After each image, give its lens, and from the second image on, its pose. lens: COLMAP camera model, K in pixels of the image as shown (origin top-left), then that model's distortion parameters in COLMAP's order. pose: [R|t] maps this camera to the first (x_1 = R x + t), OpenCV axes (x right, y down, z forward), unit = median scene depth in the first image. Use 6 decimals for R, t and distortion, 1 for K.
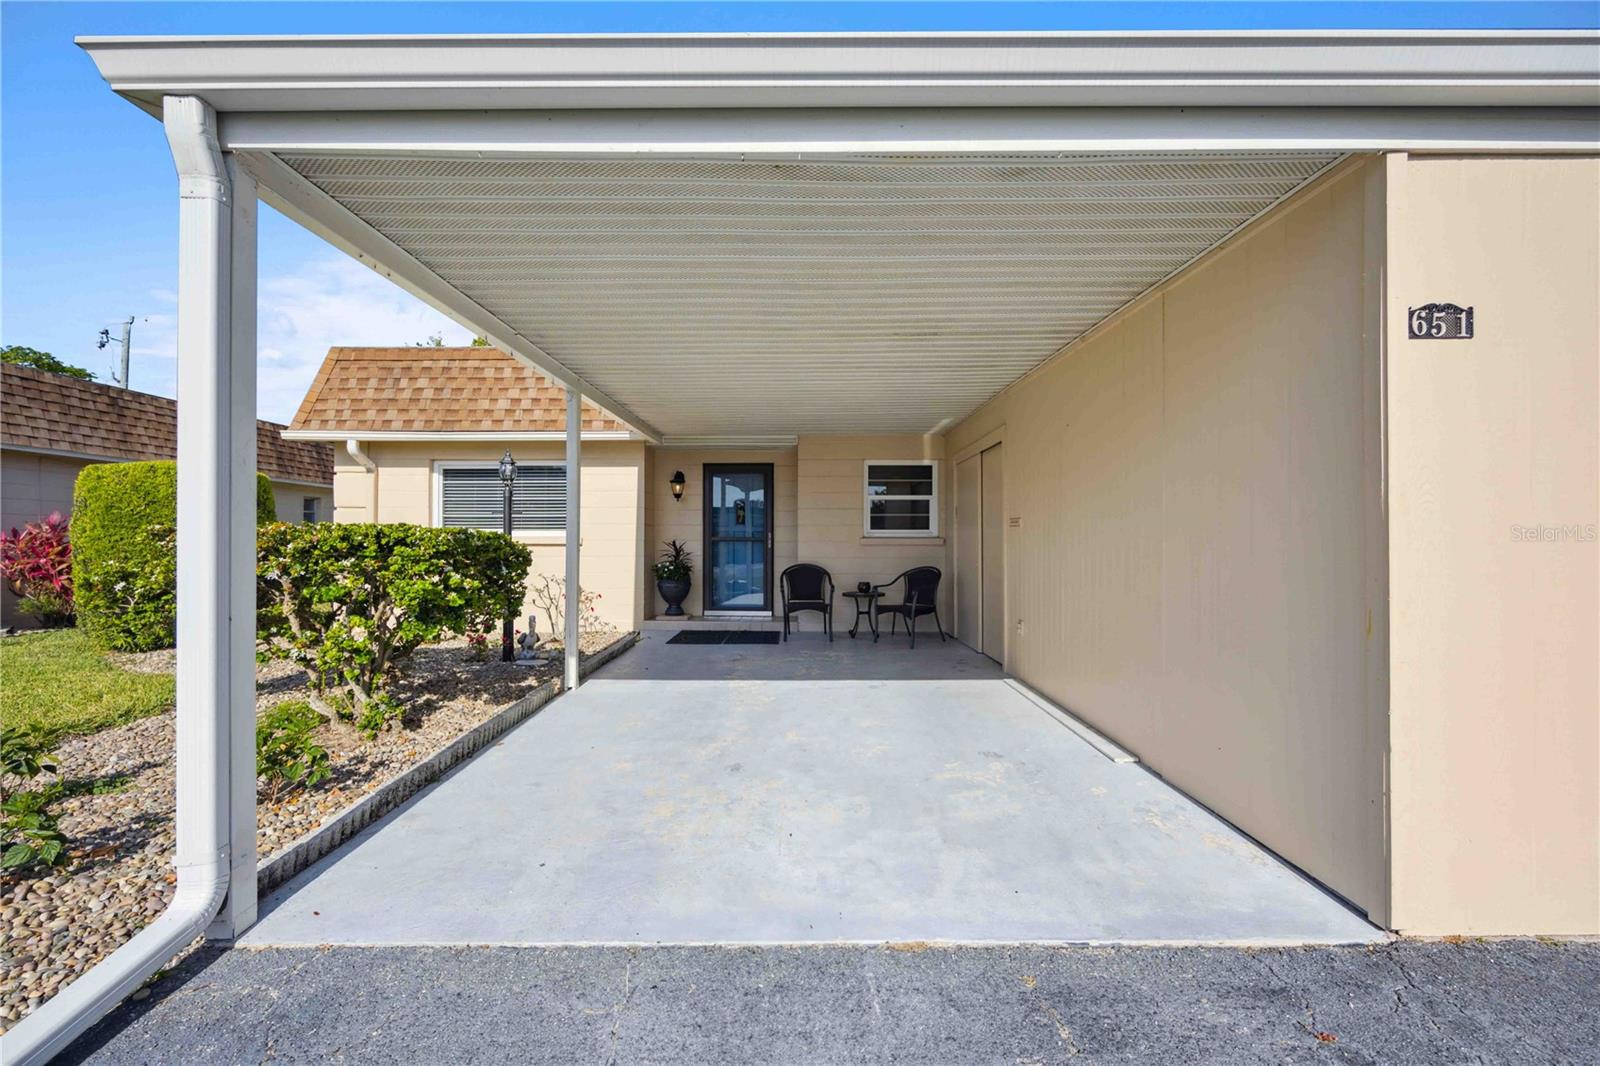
lens RADIAL K [[650.8, 0, 798.8], [0, 650.8, 534.6], [0, 0, 1]] dist [-0.002112, -0.000122]
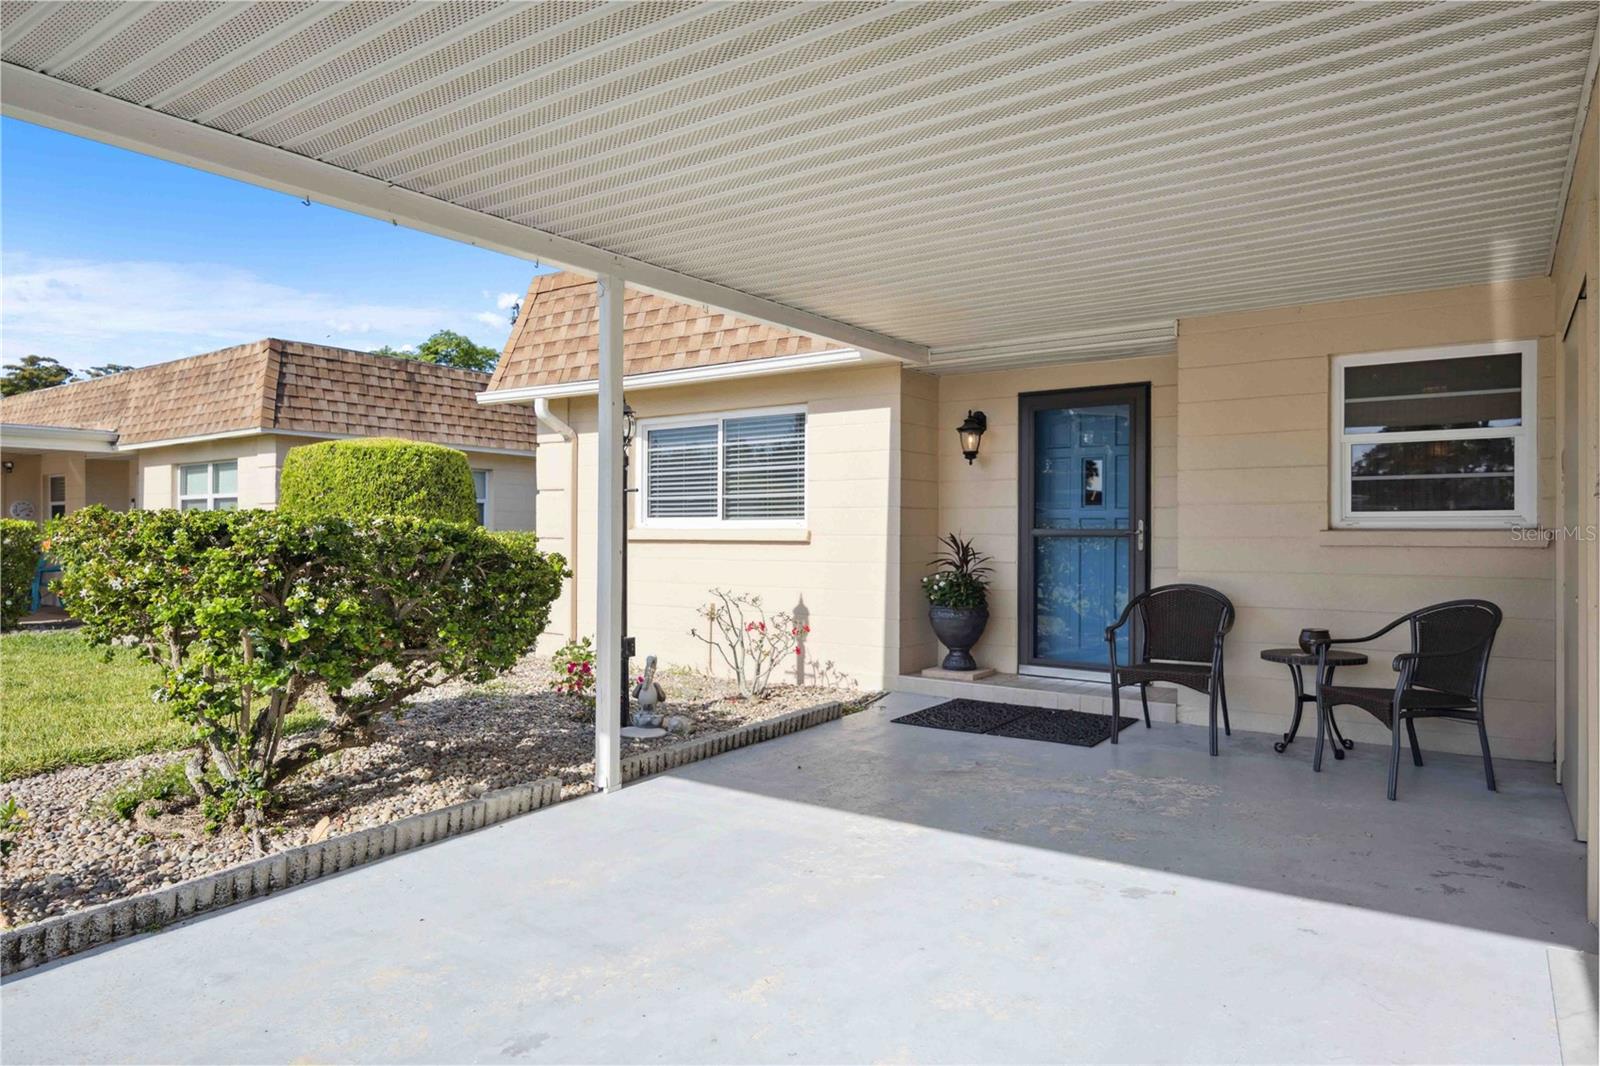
lens RADIAL K [[994.4, 0, 800.9], [0, 994.4, 530.6], [0, 0, 1]] dist [-0.002545, -0.001821]
pose [[0.823255, -0.001161, -0.567670, 0.187481], [0.003923, 0.999986, 0.003644, 0.001449], [0.567658, -0.005227, 0.823248, 0.230181]]
